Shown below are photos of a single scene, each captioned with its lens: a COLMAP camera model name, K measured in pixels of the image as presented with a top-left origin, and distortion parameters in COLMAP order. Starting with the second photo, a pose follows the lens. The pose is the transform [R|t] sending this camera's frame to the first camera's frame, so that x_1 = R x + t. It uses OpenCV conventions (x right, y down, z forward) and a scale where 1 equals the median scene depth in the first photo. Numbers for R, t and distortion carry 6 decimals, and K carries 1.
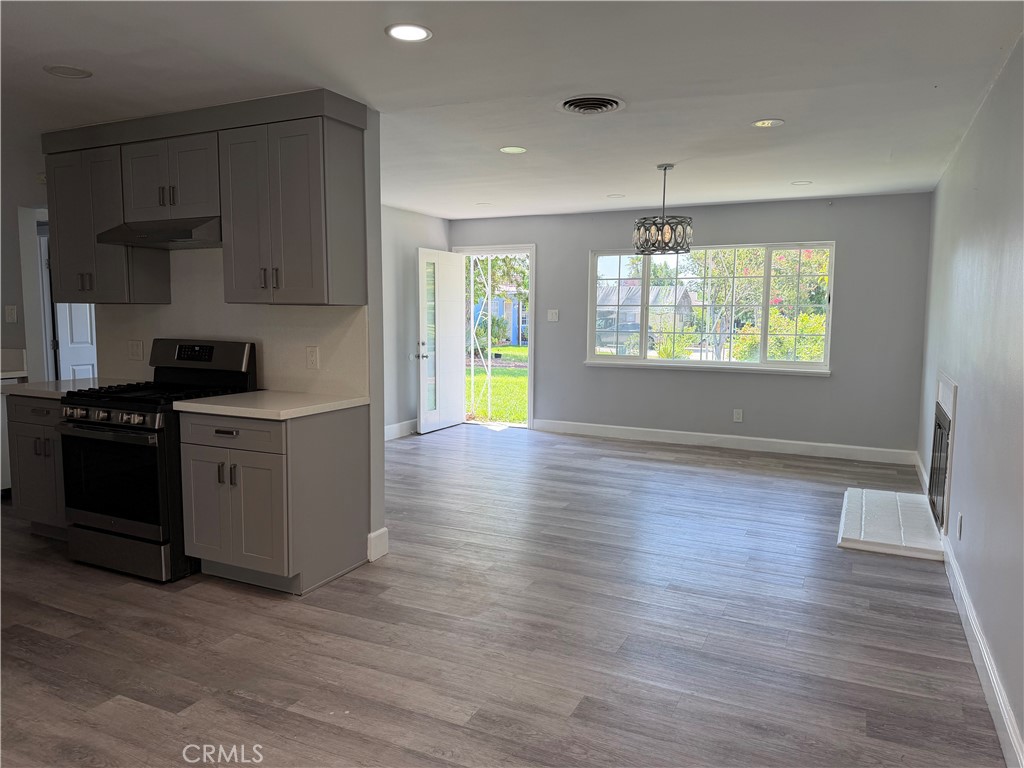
lens RADIAL K [[725.5, 0, 514.3], [0, 725.5, 381.7], [0, 0, 1]] dist [0.022104, -0.032350]
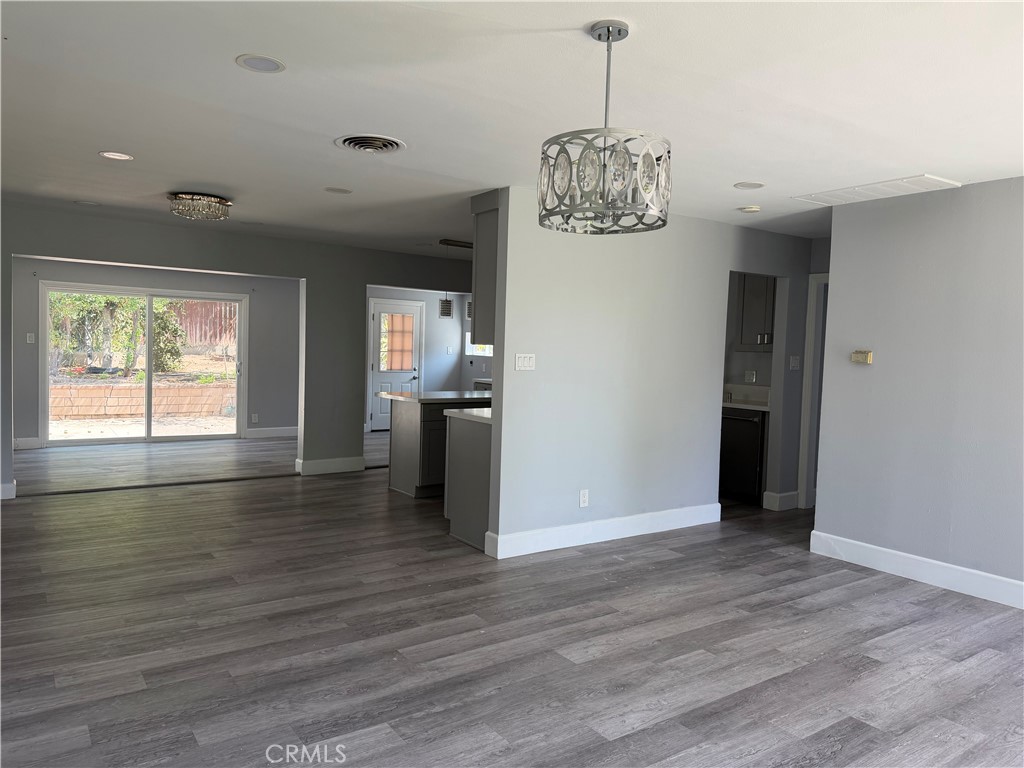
lens RADIAL K [[725.5, 0, 513.9], [0, 725.5, 383.3], [0, 0, 1]] dist [0.022104, -0.032350]
pose [[-0.491473, 0.018221, -0.870702, 0.910596], [-0.126594, 0.987667, 0.092126, -0.171538], [0.861643, 0.155503, -0.483105, 1.730775]]
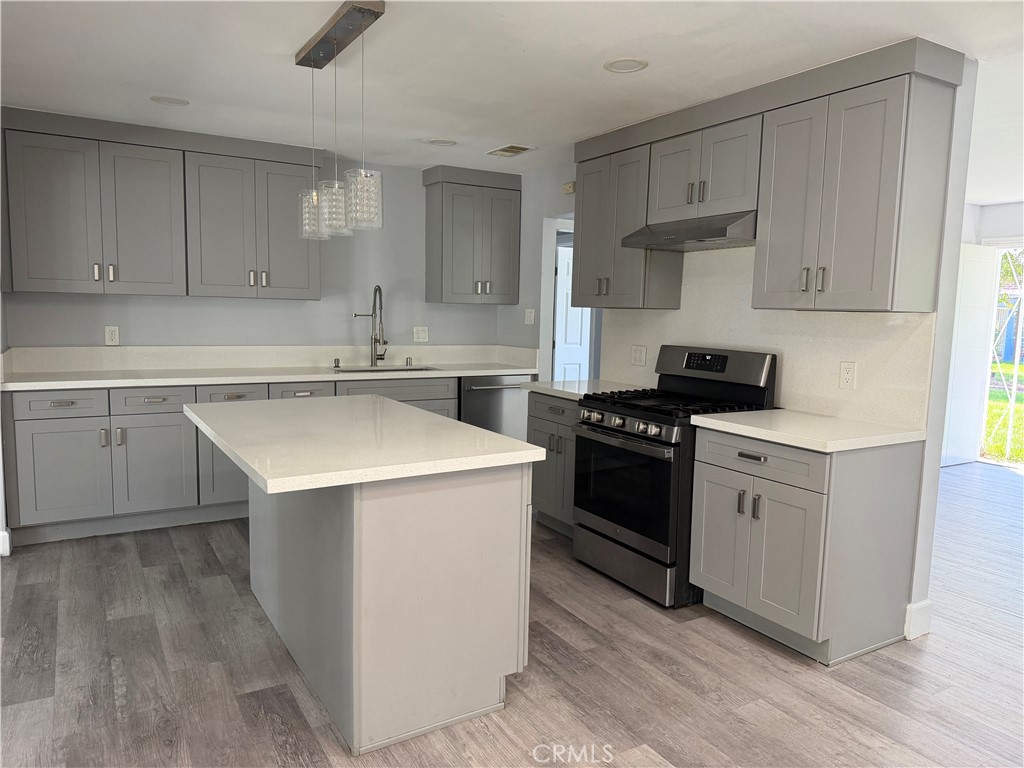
lens RADIAL K [[725.5, 0, 510.3], [0, 725.5, 389.3], [0, 0, 1]] dist [0.022104, -0.032350]
pose [[0.831610, 0.074944, -0.550281, -0.156152], [-0.074175, 0.996964, 0.023682, -0.009825], [0.550385, 0.021123, 0.834644, 0.106943]]
